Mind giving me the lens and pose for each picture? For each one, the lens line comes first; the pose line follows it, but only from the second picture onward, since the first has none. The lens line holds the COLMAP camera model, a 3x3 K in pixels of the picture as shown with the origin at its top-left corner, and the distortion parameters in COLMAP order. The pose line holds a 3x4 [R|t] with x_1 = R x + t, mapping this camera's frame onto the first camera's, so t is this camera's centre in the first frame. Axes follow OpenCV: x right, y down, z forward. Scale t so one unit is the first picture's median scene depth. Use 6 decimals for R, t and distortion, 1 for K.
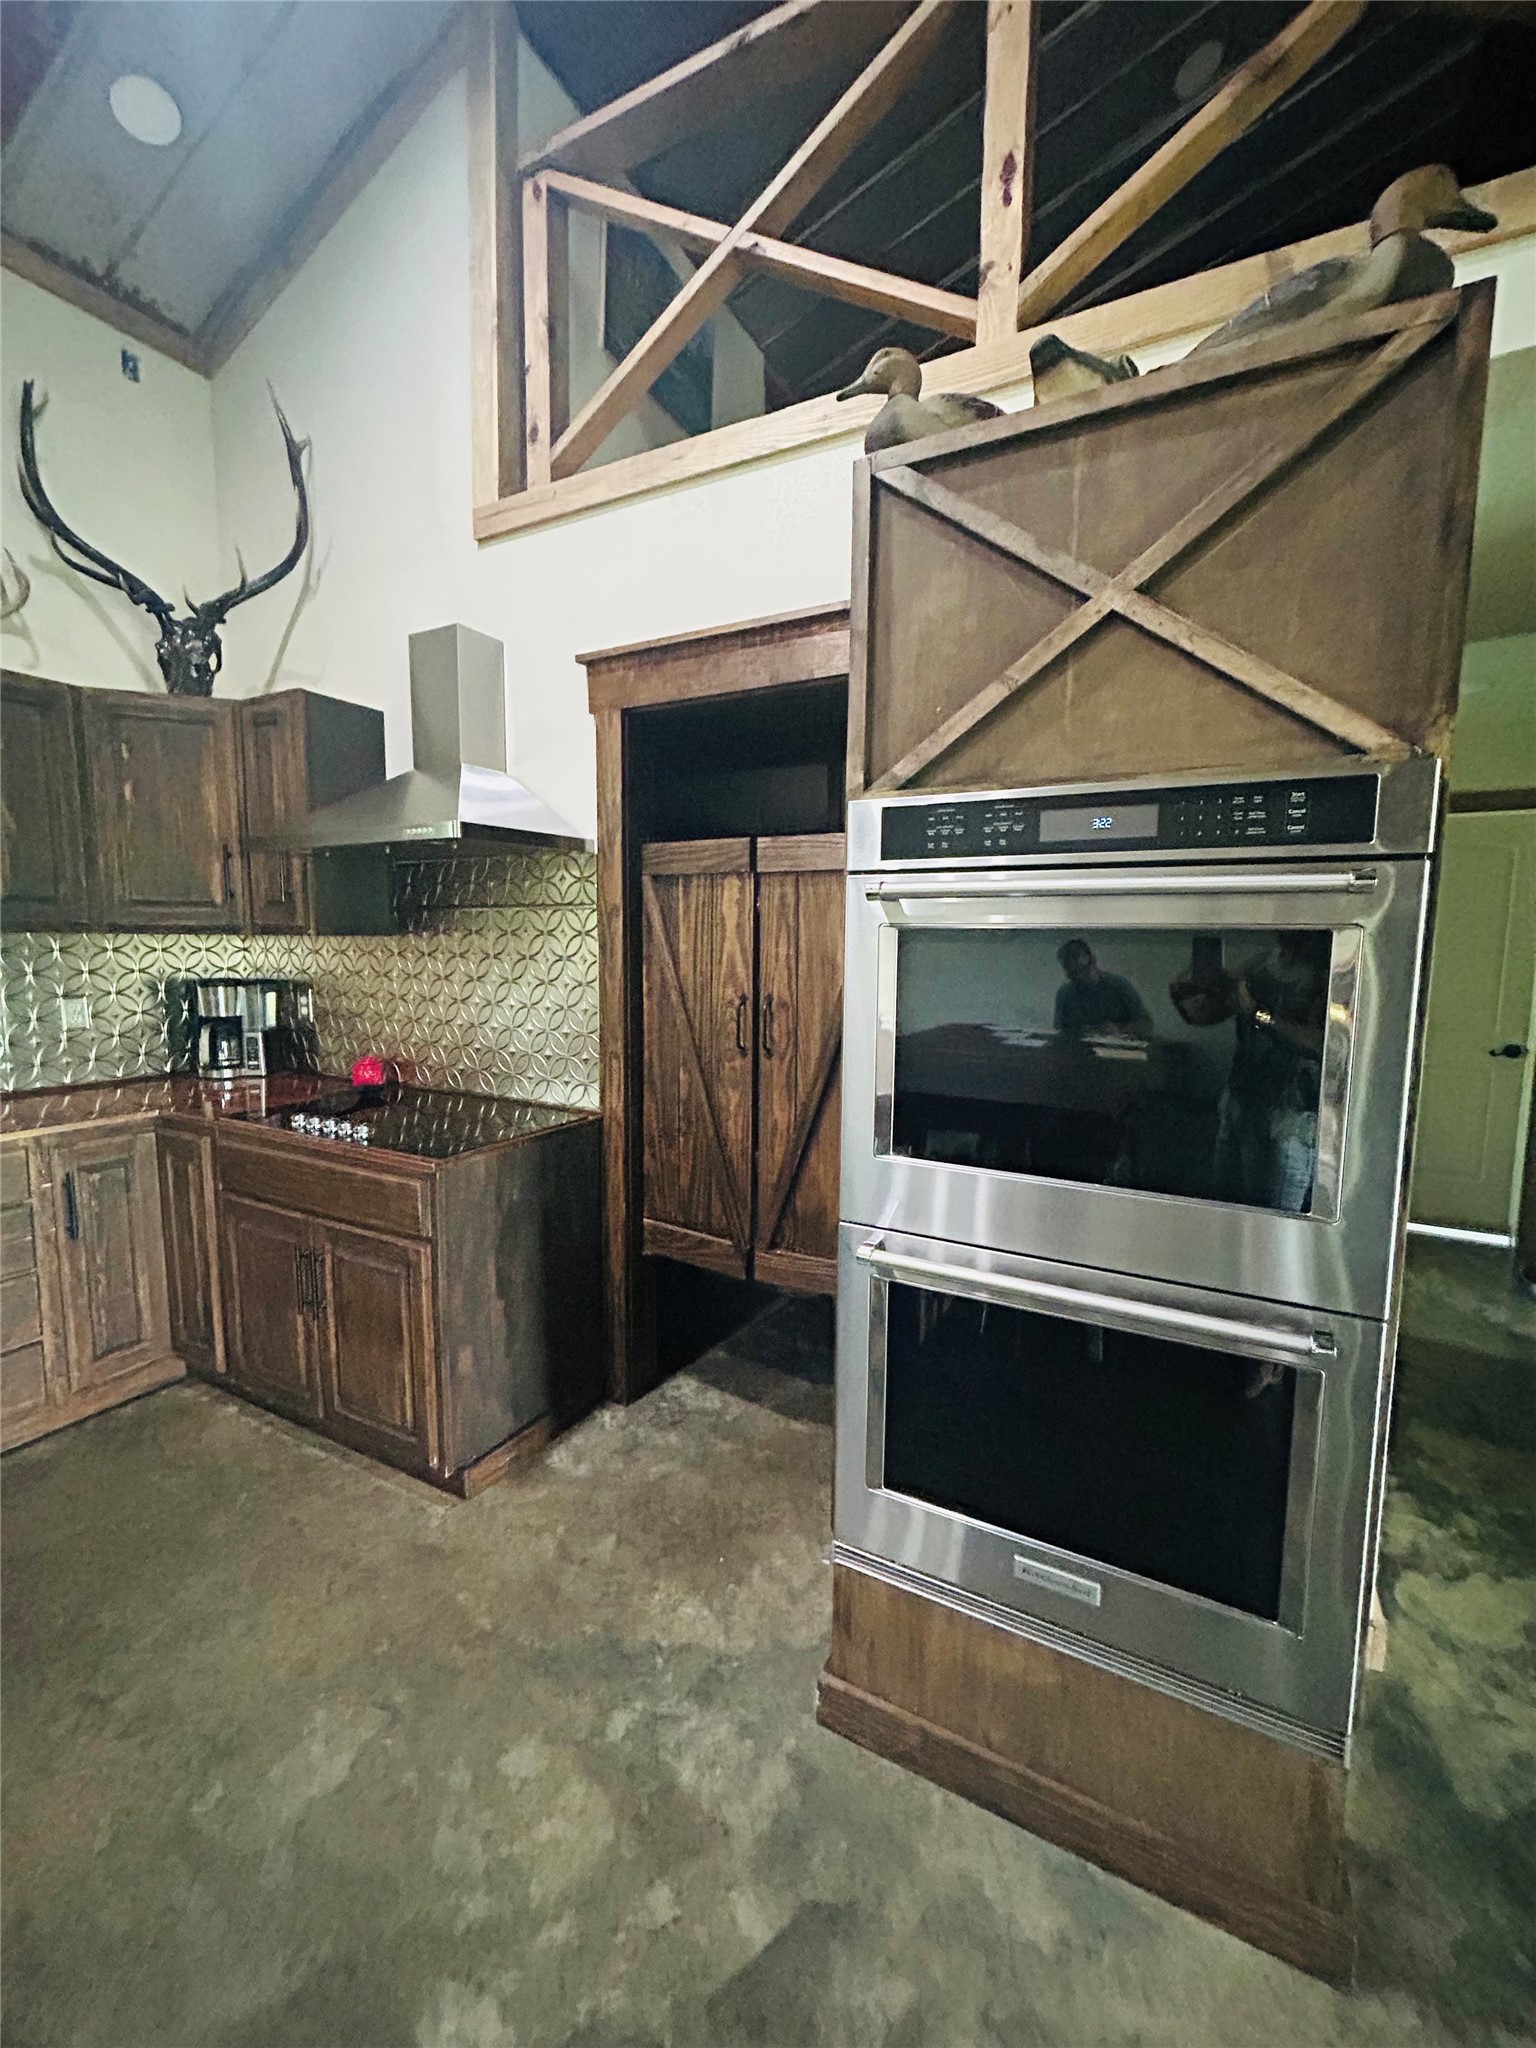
lens RADIAL K [[829.5, 0, 772.2], [0, 829.5, 1024.5], [0, 0, 1]] dist [-0.001971, 0.001335]
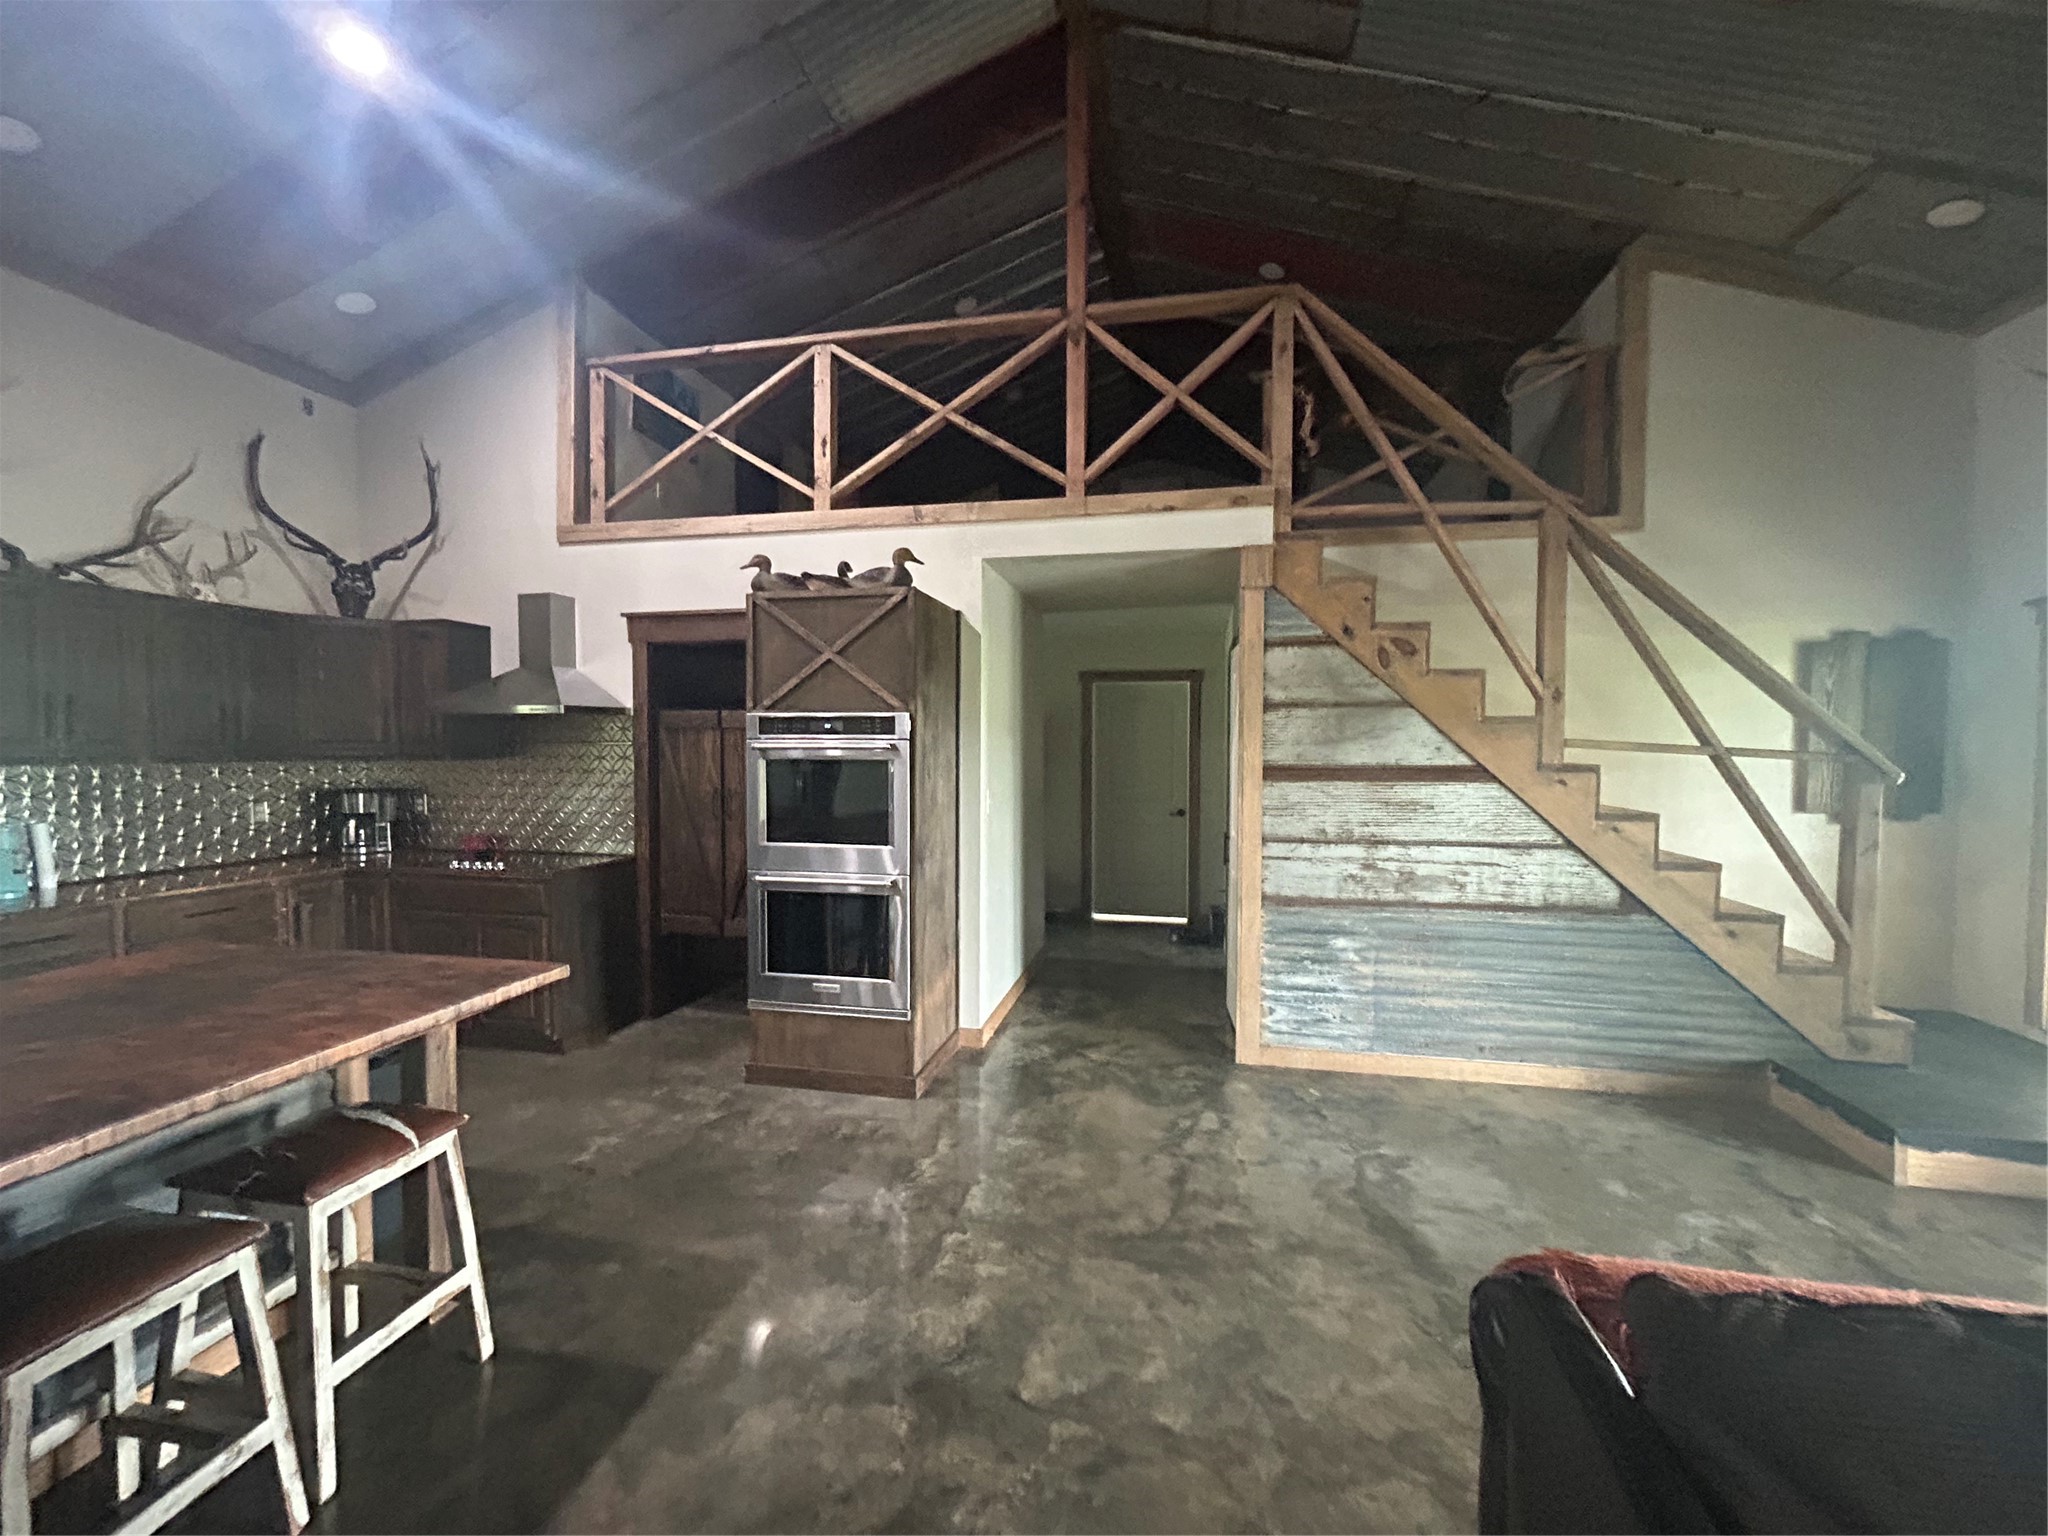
lens RADIAL K [[829.5, 0, 1028.8], [0, 829.5, 770.5], [0, 0, 1]] dist [-0.001971, 0.001335]
pose [[0.959570, -0.017221, 0.280944, 0.118635], [0.036751, 0.997248, -0.064395, 0.072105], [-0.279062, 0.072116, 0.957561, -1.038413]]
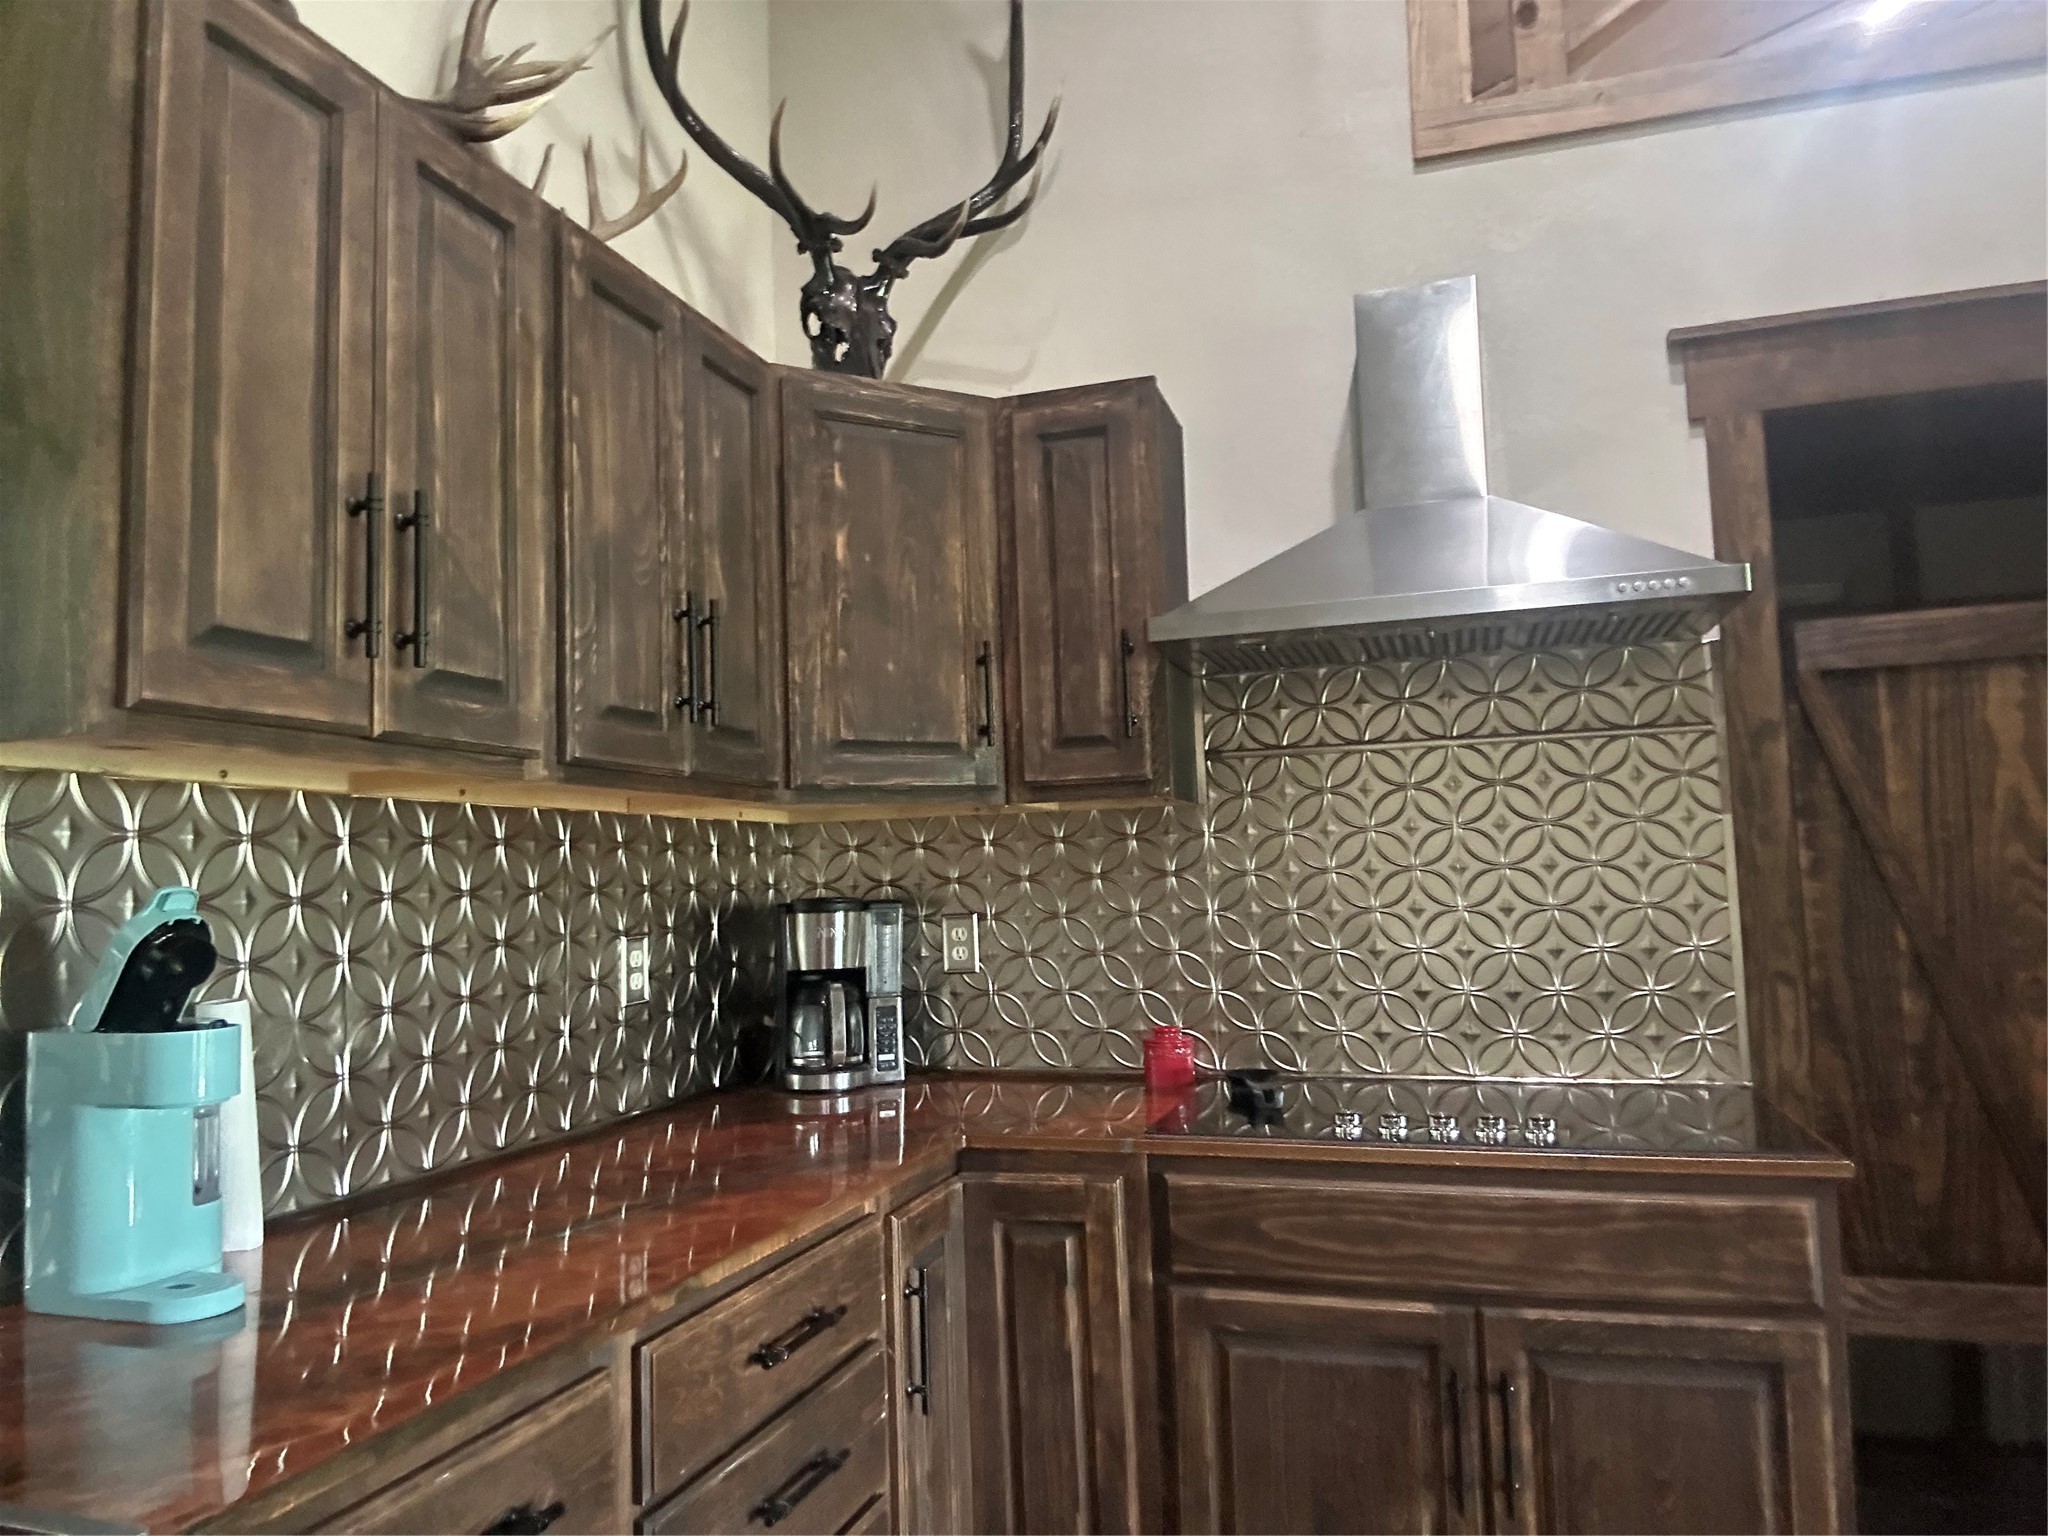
lens RADIAL K [[1385.5, 0, 1024.8], [0, 1385.5, 768.1], [0, 0, 1]] dist [0.068241, -0.065578]
pose [[0.981630, -0.024422, 0.189226, -0.899641], [0.059669, 0.981321, -0.182889, 0.042483], [-0.181225, 0.190820, 0.964751, 0.125746]]
